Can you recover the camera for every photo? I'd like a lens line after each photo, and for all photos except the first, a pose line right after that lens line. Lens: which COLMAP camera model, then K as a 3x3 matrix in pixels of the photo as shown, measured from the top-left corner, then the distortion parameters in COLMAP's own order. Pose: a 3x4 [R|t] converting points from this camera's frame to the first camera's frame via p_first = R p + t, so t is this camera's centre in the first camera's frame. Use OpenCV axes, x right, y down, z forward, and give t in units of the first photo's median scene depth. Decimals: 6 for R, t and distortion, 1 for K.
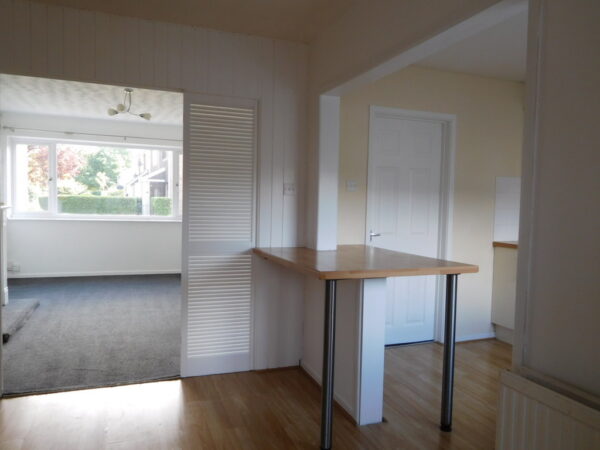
lens RADIAL K [[455.1, 0, 300.0], [0, 455.1, 225.0], [0, 0, 1]] dist [-0.001287, -0.001359]
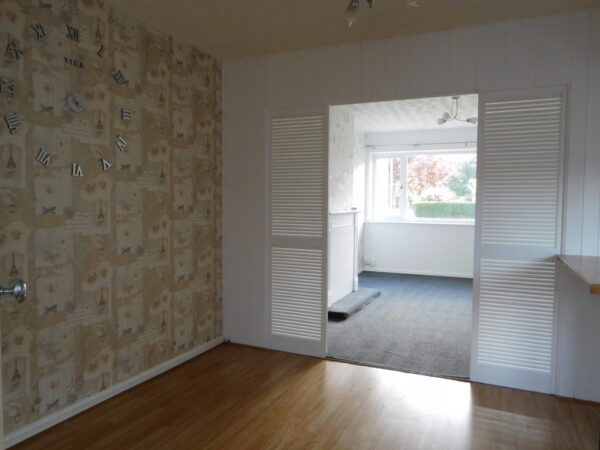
lens RADIAL K [[455.1, 0, 300.0], [0, 455.1, 225.0], [0, 0, 1]] dist [-0.001287, -0.001359]
pose [[0.710756, 0.015614, -0.703265, 0.102134], [-0.024774, 0.999689, -0.002844, 0.004971], [0.703002, 0.019444, 0.710922, 0.018148]]
